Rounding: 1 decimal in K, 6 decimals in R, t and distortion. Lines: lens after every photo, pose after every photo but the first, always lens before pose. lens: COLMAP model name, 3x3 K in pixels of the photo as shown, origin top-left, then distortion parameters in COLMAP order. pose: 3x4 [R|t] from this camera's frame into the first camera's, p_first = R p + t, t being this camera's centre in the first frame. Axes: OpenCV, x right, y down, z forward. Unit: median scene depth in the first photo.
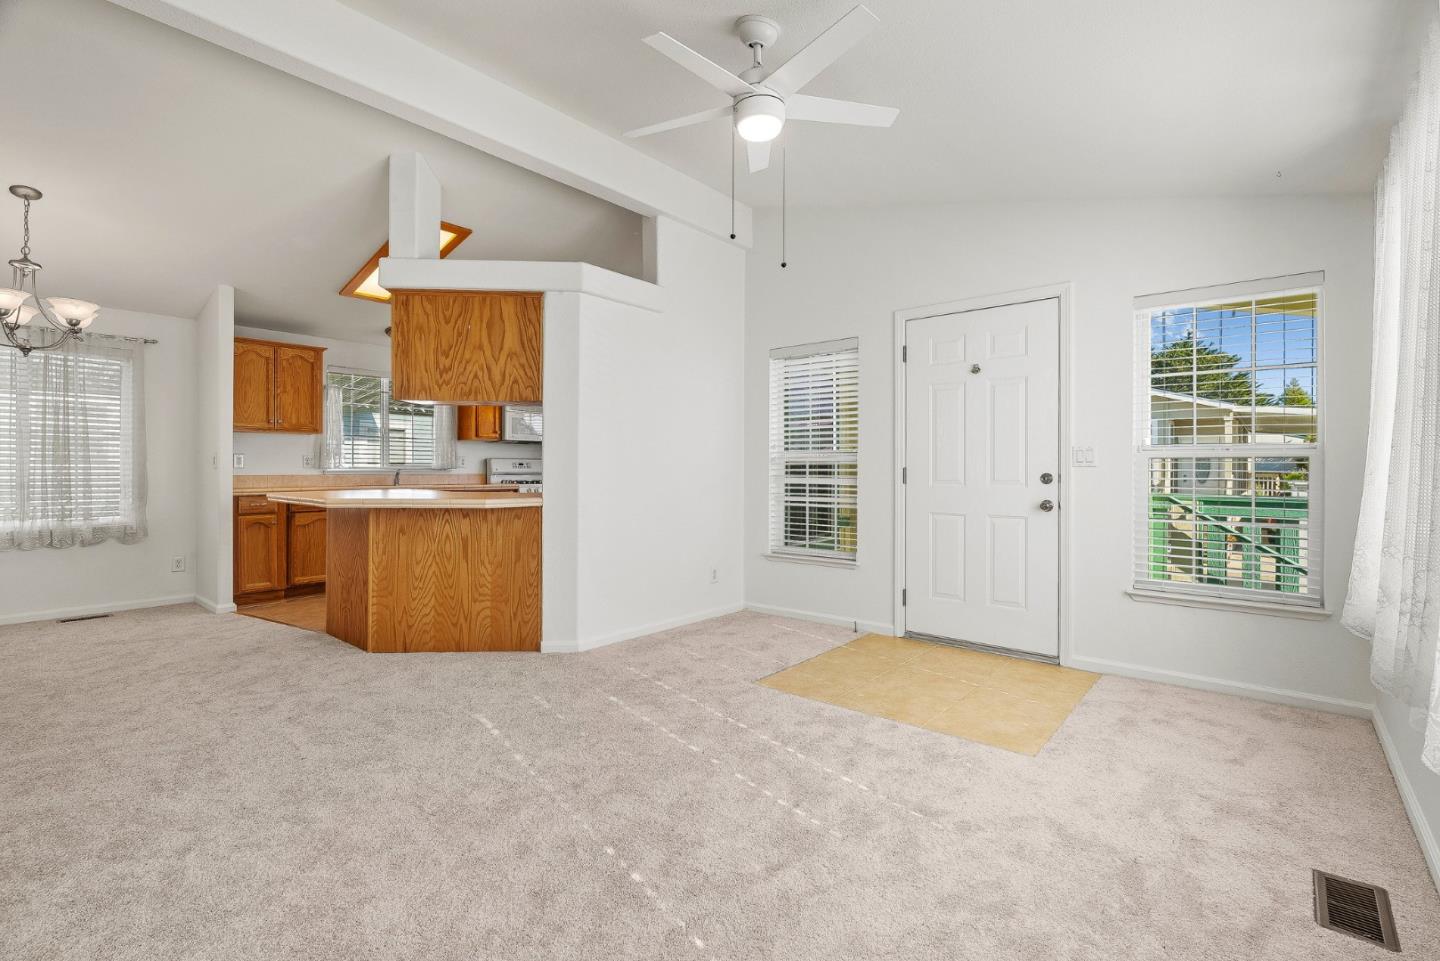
lens RADIAL K [[665.9, 0, 719.7], [0, 665.9, 485.4], [0, 0, 1]] dist [-0.001855, 0.000354]
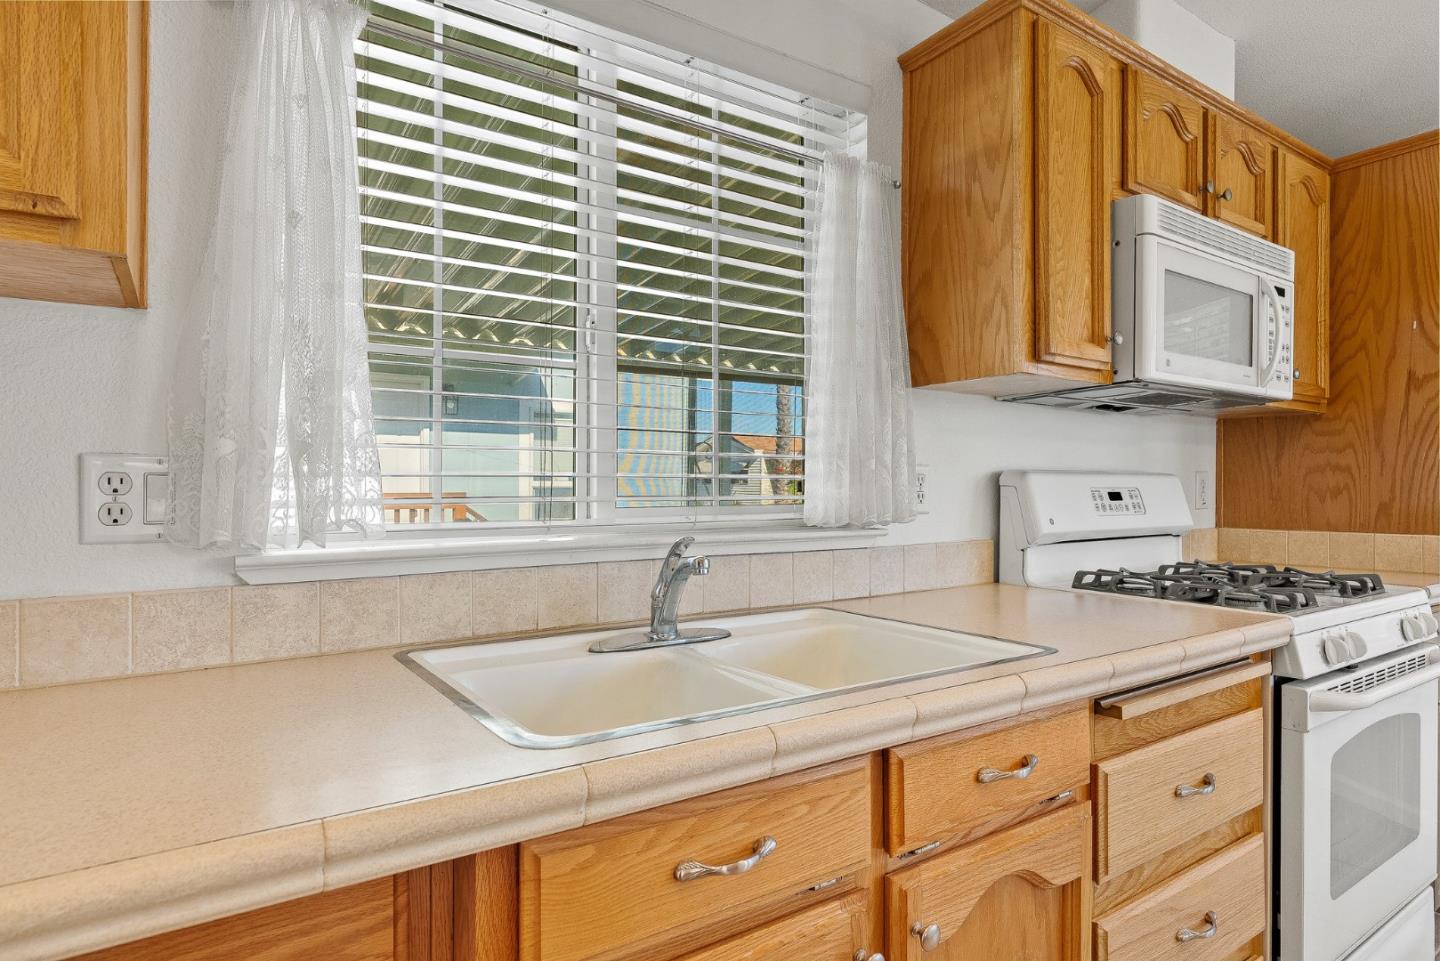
lens RADIAL K [[795.4, 0, 720.0], [0, 795.4, 480.5], [0, 0, 1]] dist [-0.003864, 0.000217]
pose [[0.963238, 0.000187, -0.268649, -0.413919], [-0.006747, 0.999701, -0.023495, -0.034217], [0.268564, 0.024444, 0.962952, 0.799366]]
